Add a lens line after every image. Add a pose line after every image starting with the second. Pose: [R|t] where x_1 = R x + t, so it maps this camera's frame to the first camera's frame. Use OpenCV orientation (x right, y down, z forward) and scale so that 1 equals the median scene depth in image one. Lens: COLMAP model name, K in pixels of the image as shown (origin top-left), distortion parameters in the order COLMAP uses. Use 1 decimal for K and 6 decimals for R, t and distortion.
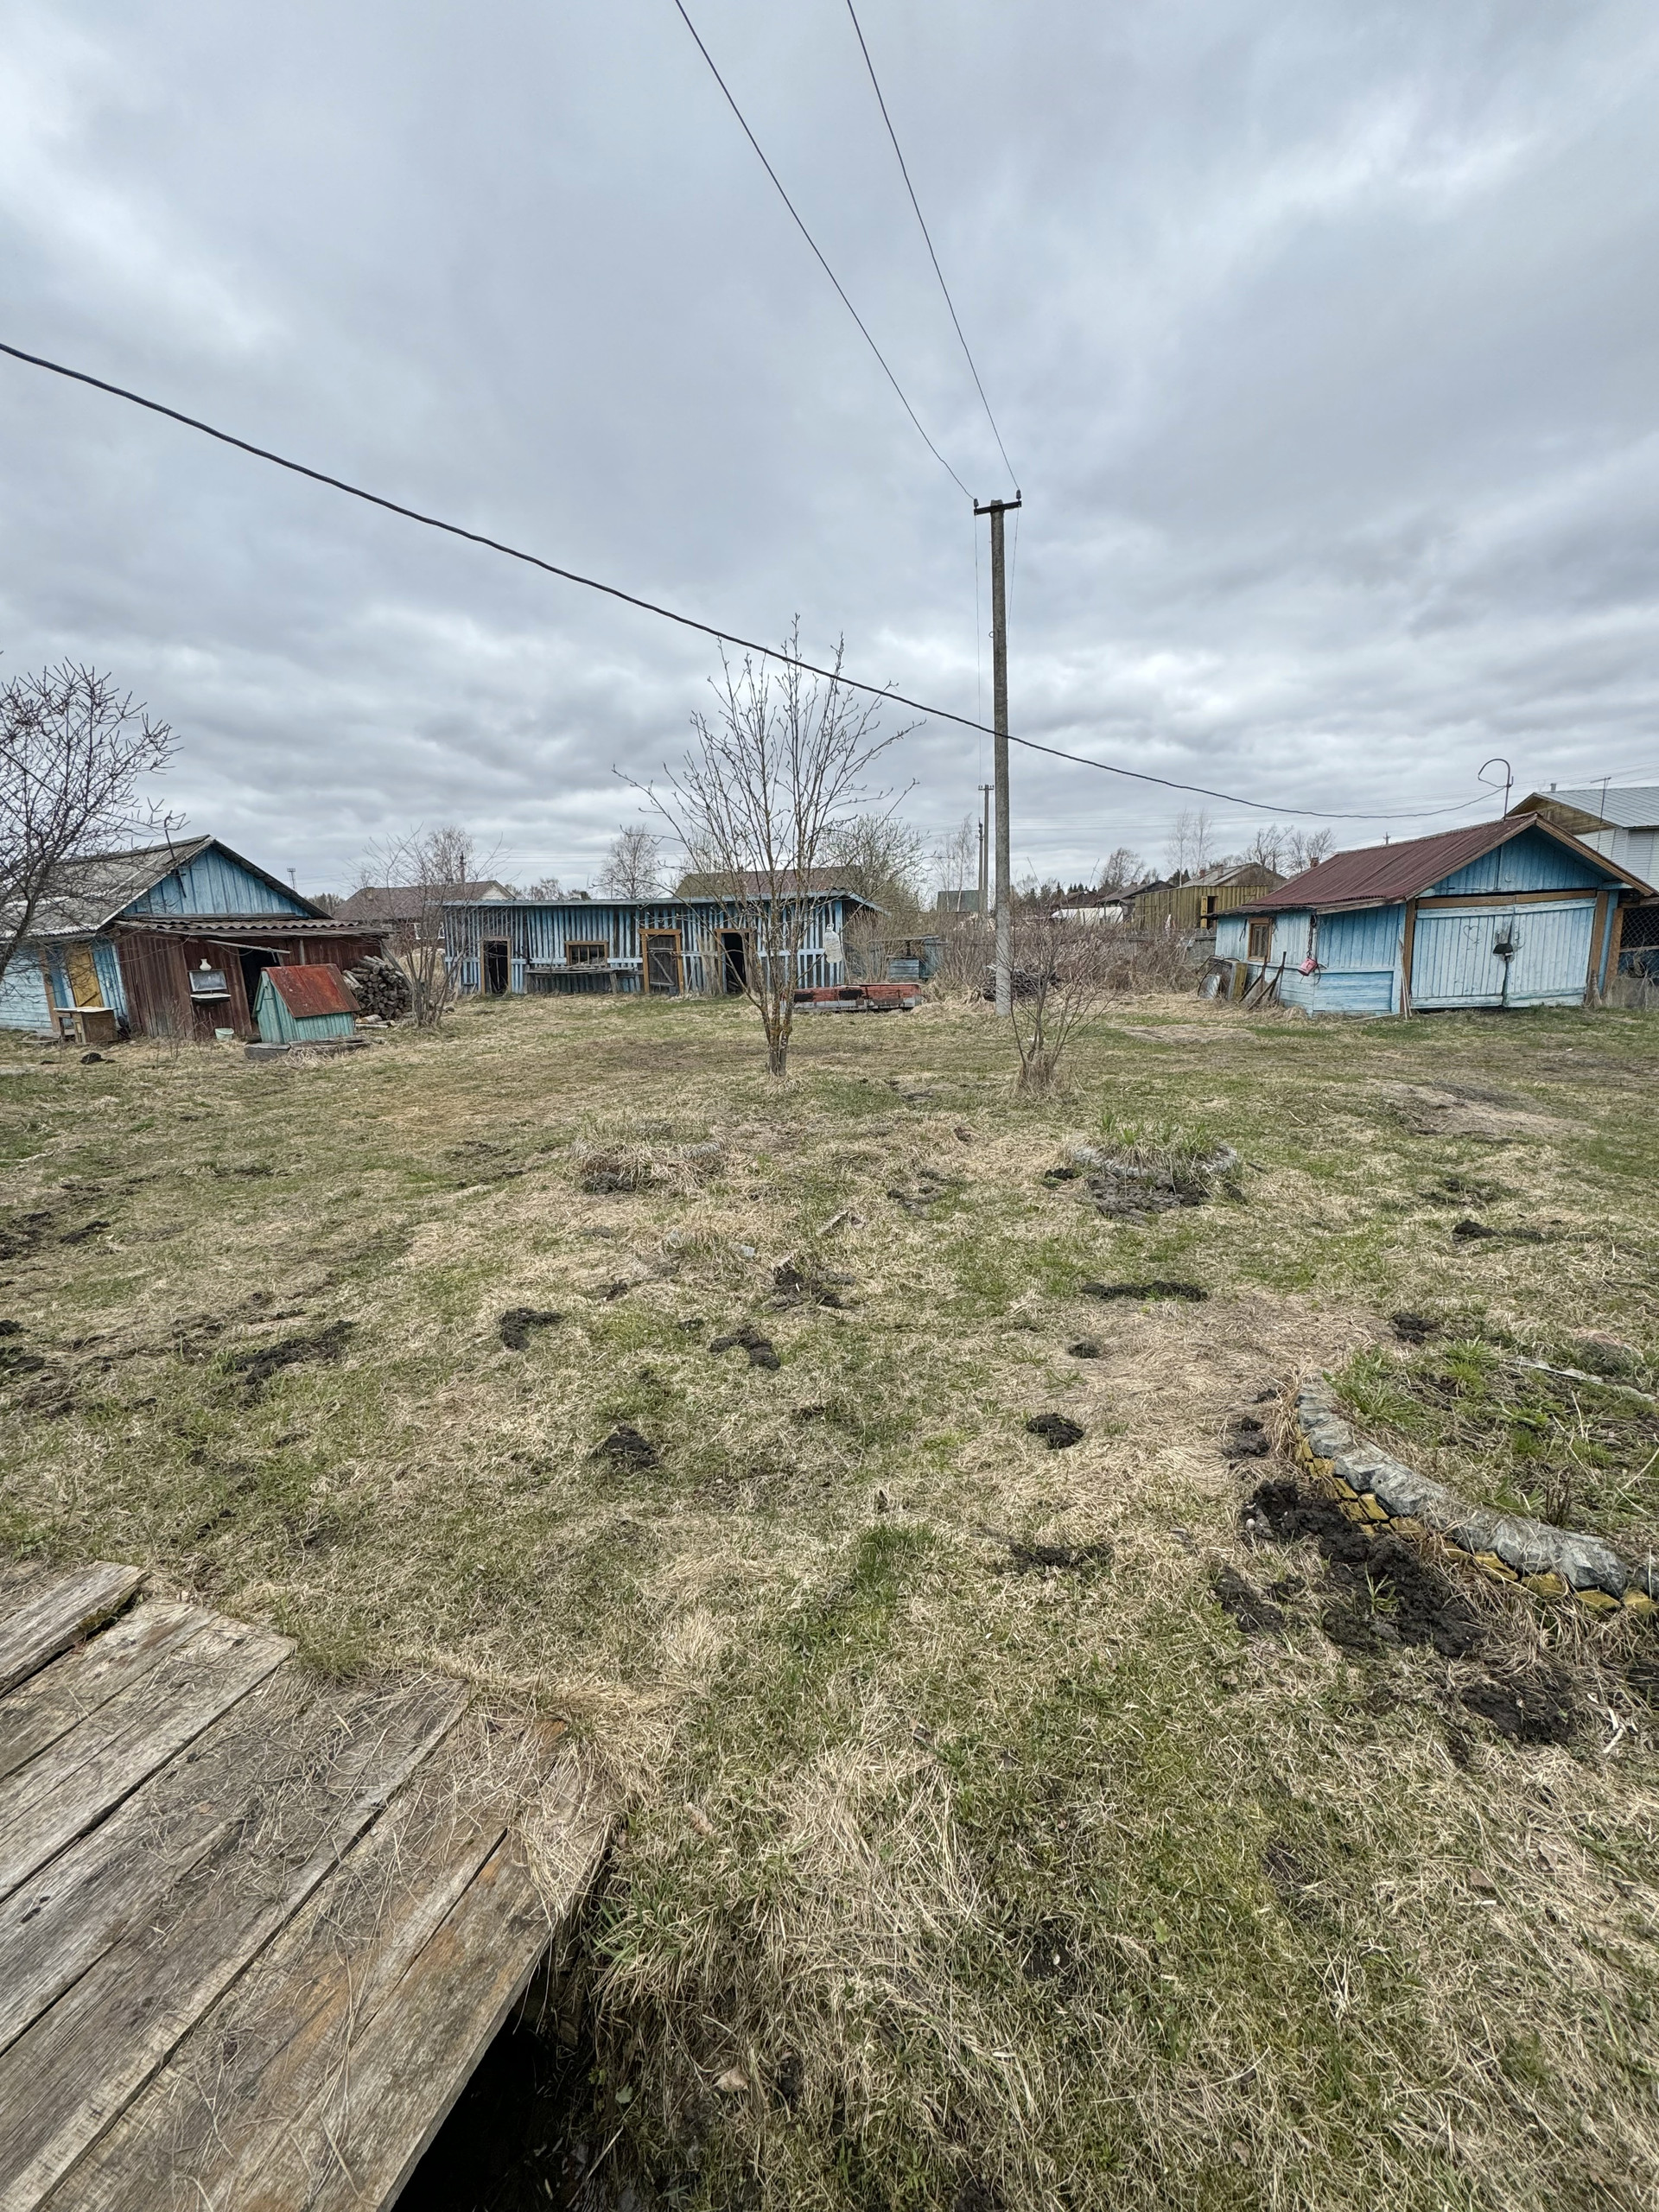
lens RADIAL K [[877.2, 0, 834.5], [0, 877.2, 1093.9], [0, 0, 1]] dist [-0.000097, -0.000027]
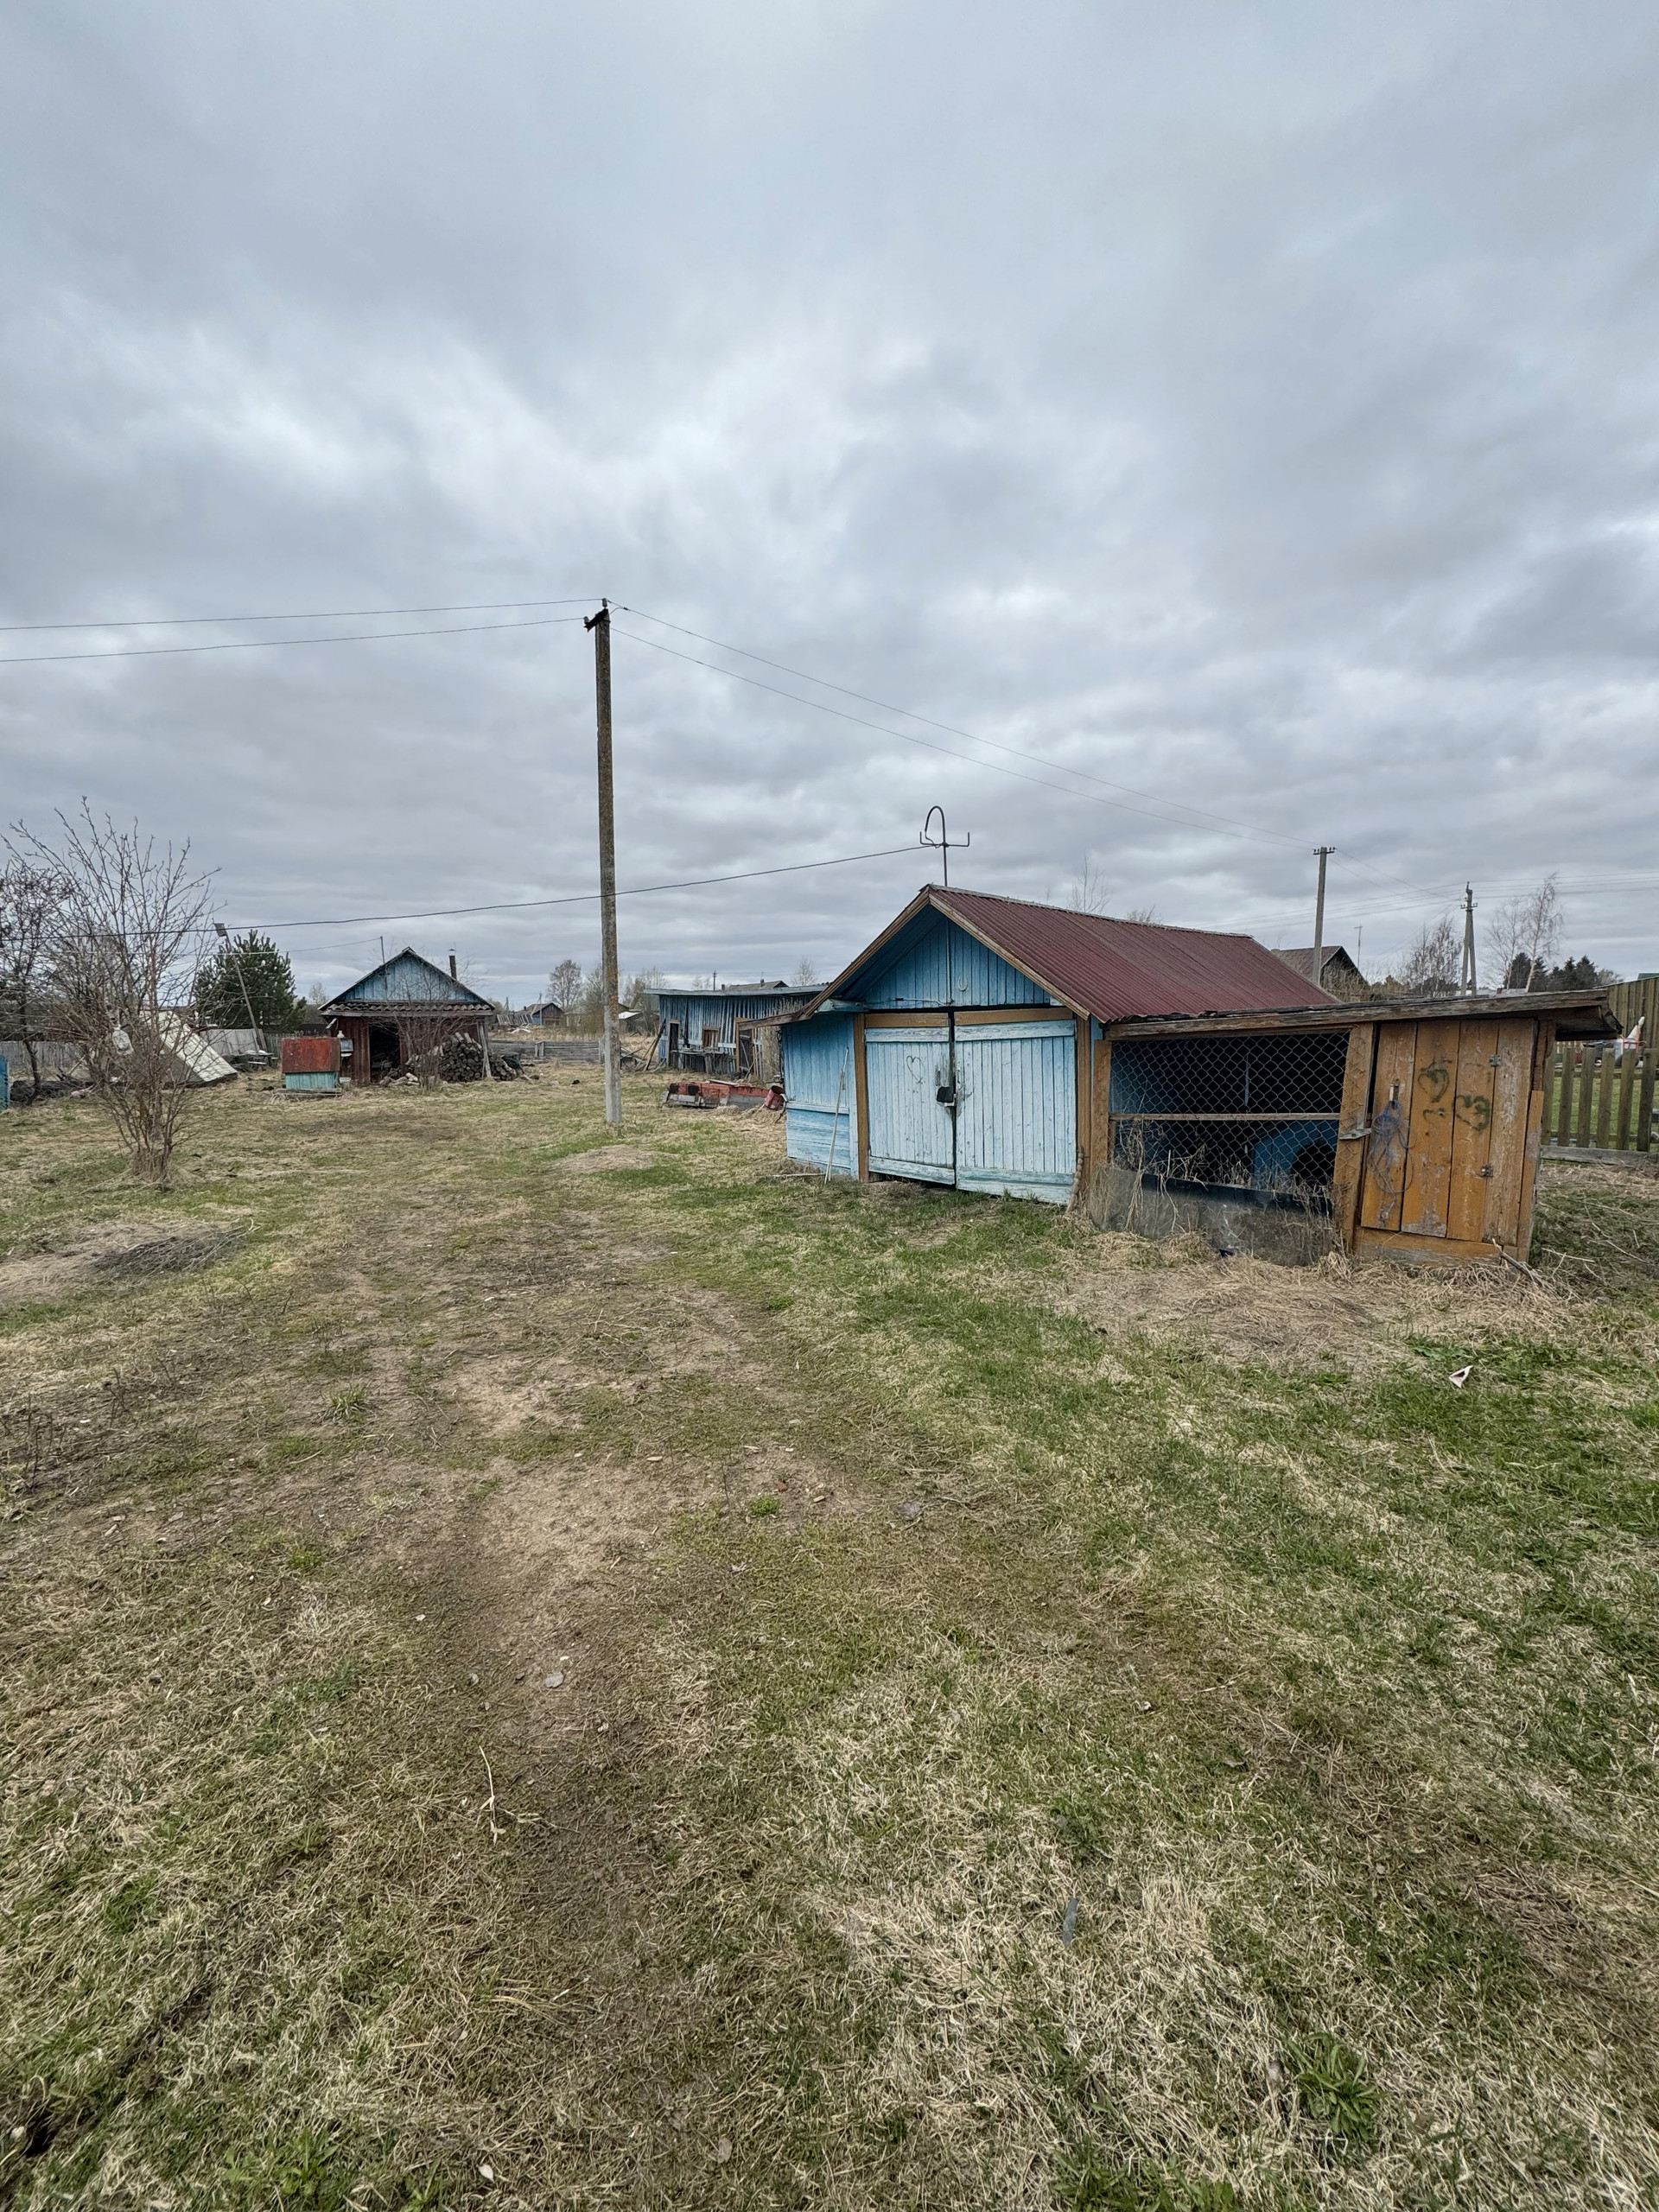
lens RADIAL K [[877.2, 0, 834.5], [0, 877.2, 1093.9], [0, 0, 1]] dist [-0.000097, -0.000027]
pose [[0.775922, 0.083494, -0.625279, 1.056531], [-0.139244, 0.989422, -0.040673, -0.124906], [0.615269, 0.118626, 0.779341, 0.442748]]
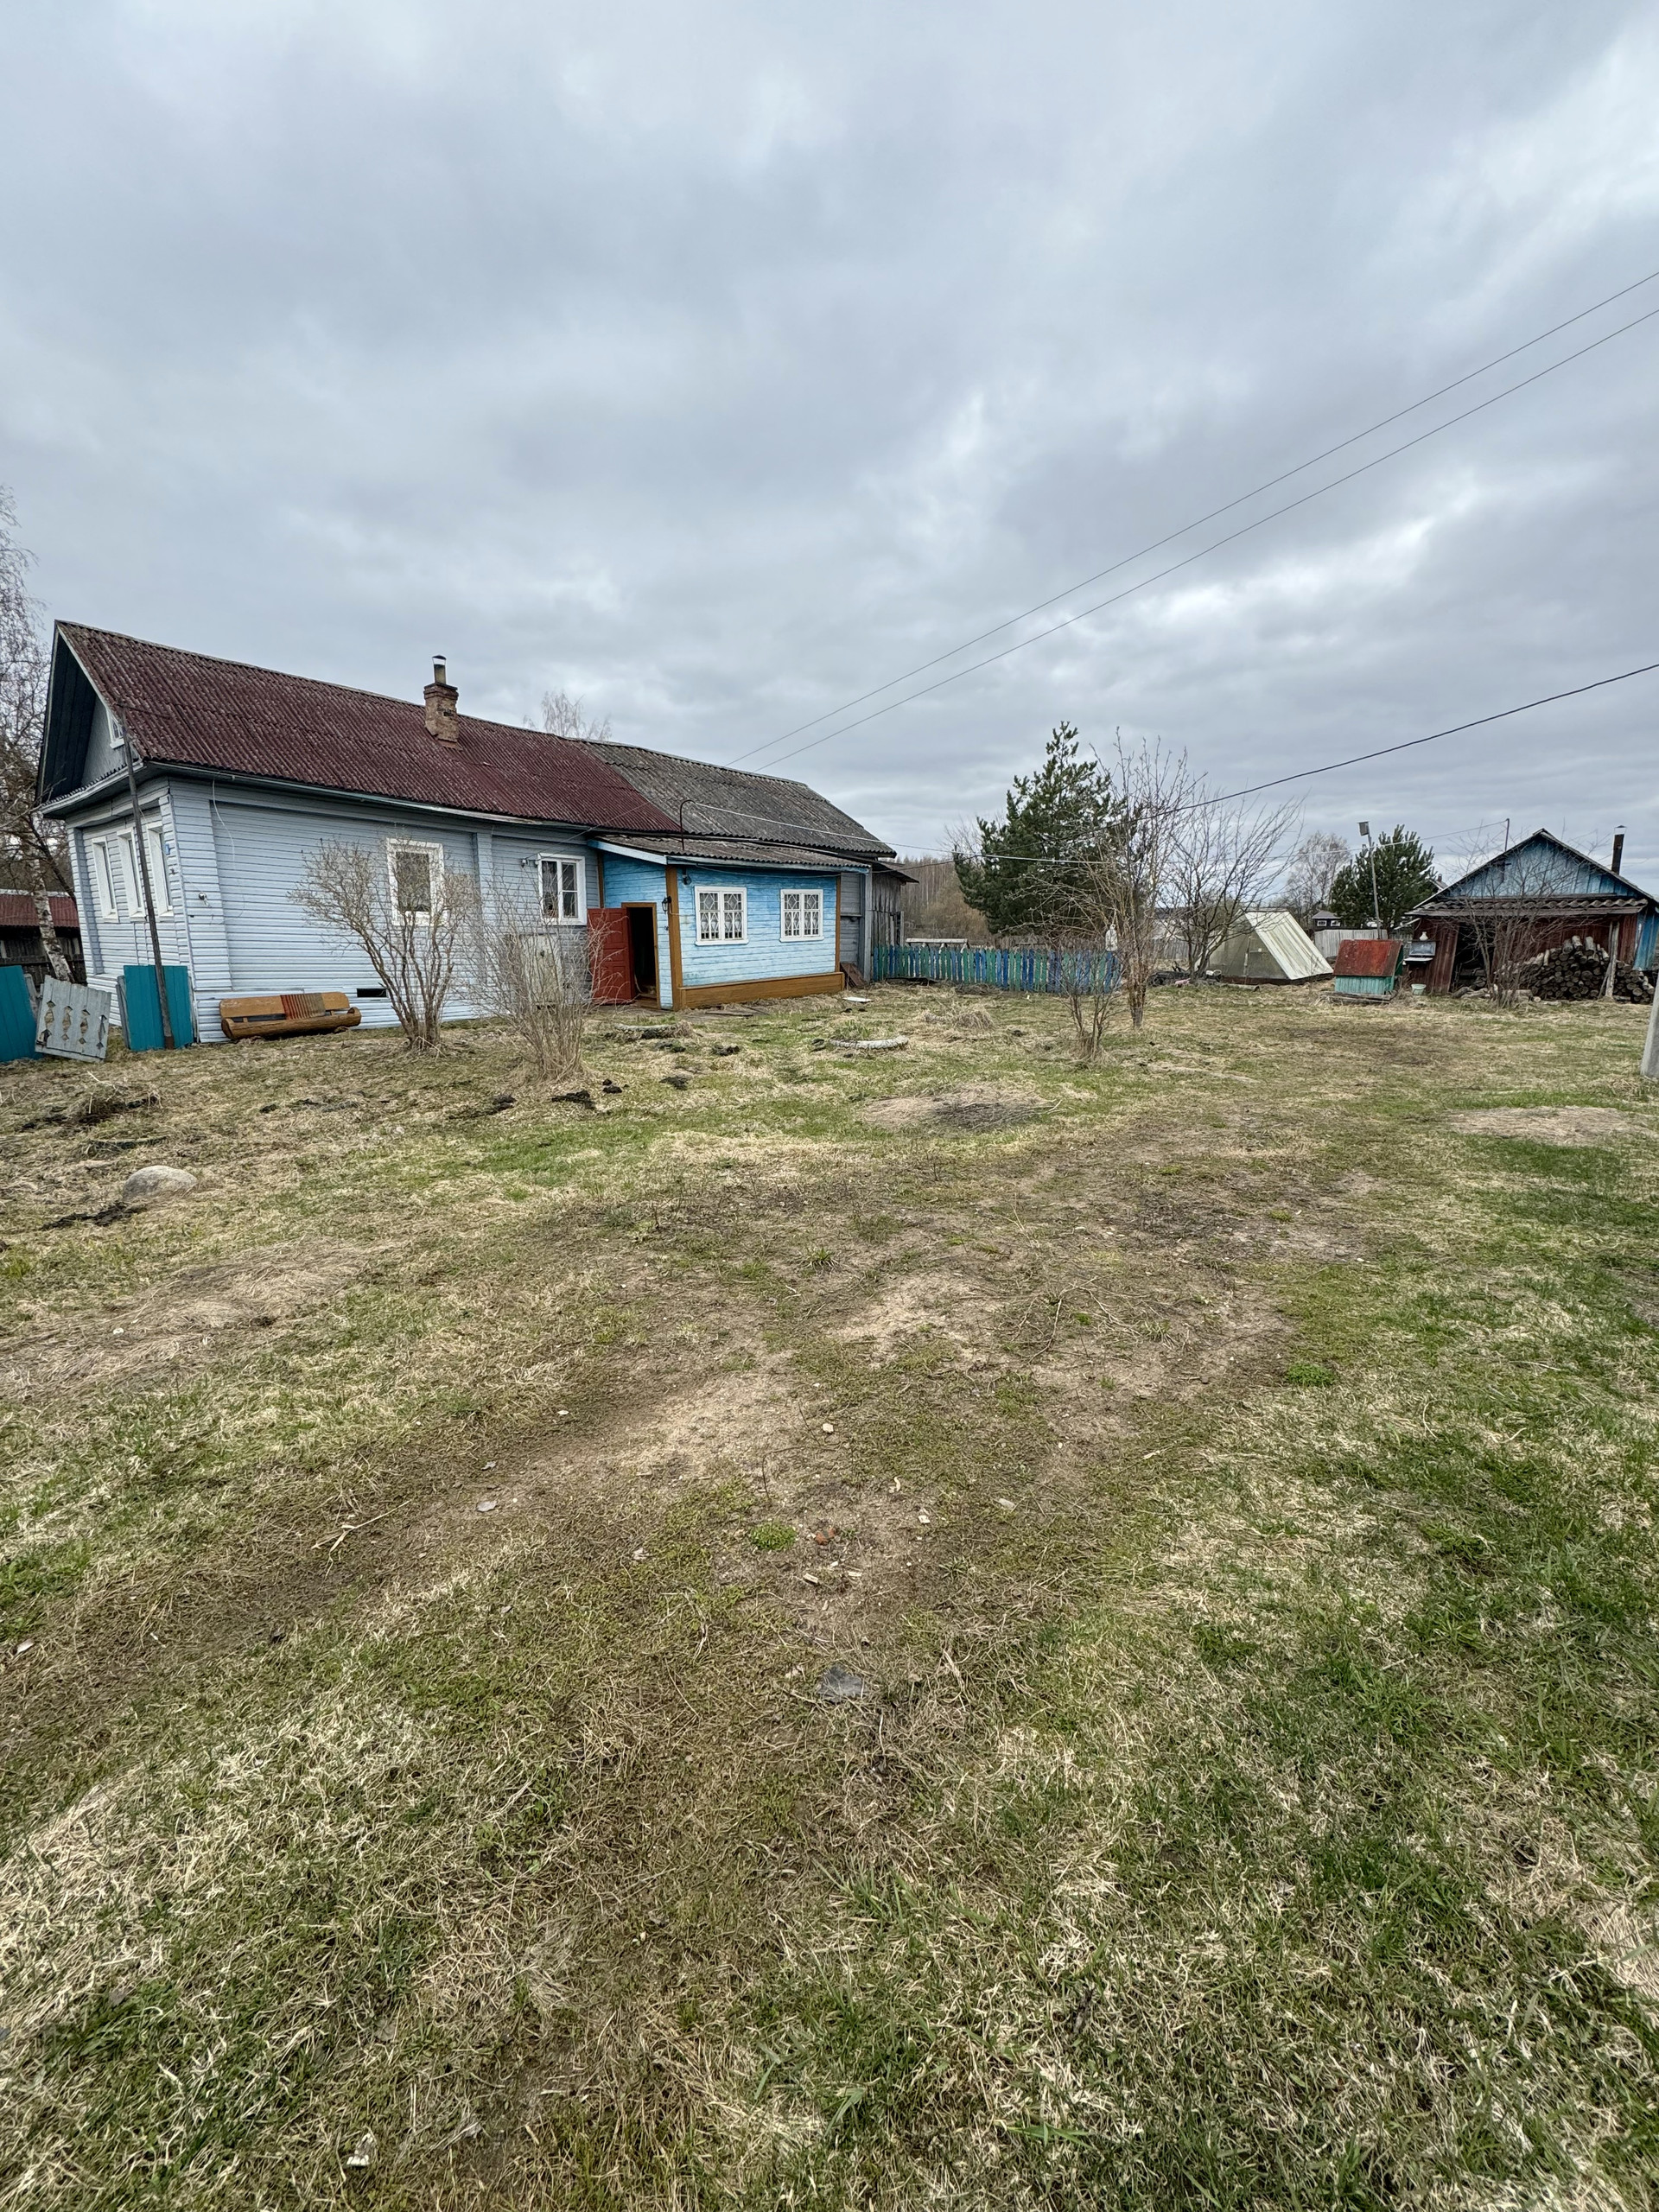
lens RADIAL K [[857.5, 0, 836.1], [0, 857.5, 1154.5], [0, 0, 1]] dist [0.000679, 0.000142]
pose [[-0.306957, 0.280162, -0.909553, 1.046095], [-0.164920, 0.925574, 0.340754, -0.165011], [0.937325, 0.254601, -0.237907, 0.662363]]
